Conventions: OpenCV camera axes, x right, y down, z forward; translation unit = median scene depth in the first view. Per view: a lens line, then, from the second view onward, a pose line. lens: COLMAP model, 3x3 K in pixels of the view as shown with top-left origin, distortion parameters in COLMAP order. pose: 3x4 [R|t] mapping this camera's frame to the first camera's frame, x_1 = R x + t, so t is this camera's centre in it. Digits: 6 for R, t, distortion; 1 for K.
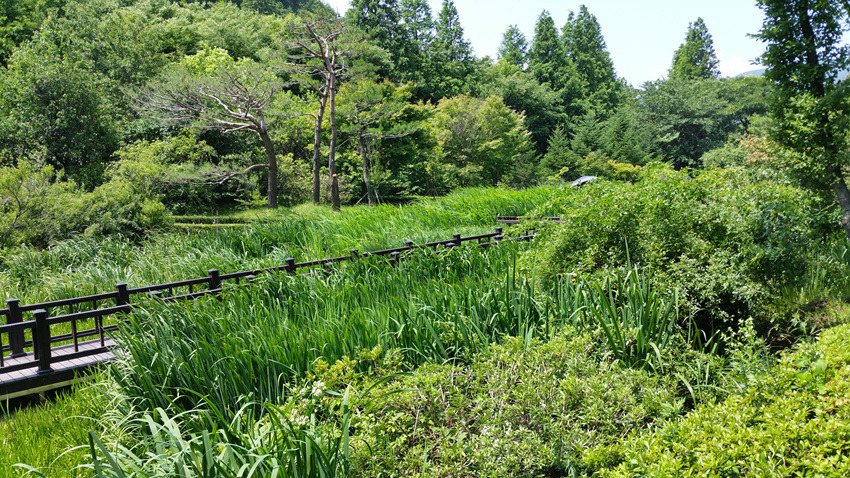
lens RADIAL K [[700.6, 0, 425.0], [0, 700.6, 239.0], [0, 0, 1]] dist [0.128884, -0.298091]
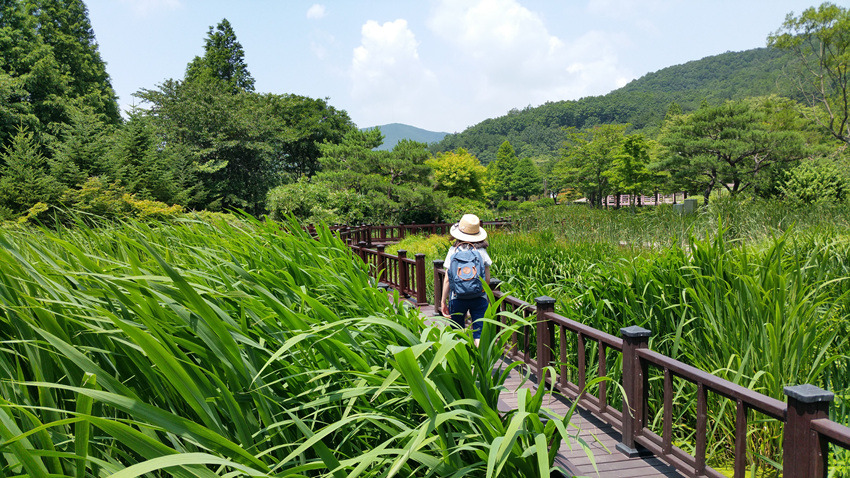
lens RADIAL K [[711.6, 0, 427.3], [0, 711.6, 219.7], [0, 0, 1]] dist [0.224788, -0.599320]
pose [[0.764873, 0.005163, 0.644160, 0.069890], [0.063106, 0.994558, -0.082903, -0.027466], [-0.641082, 0.104061, 0.760385, 0.380939]]
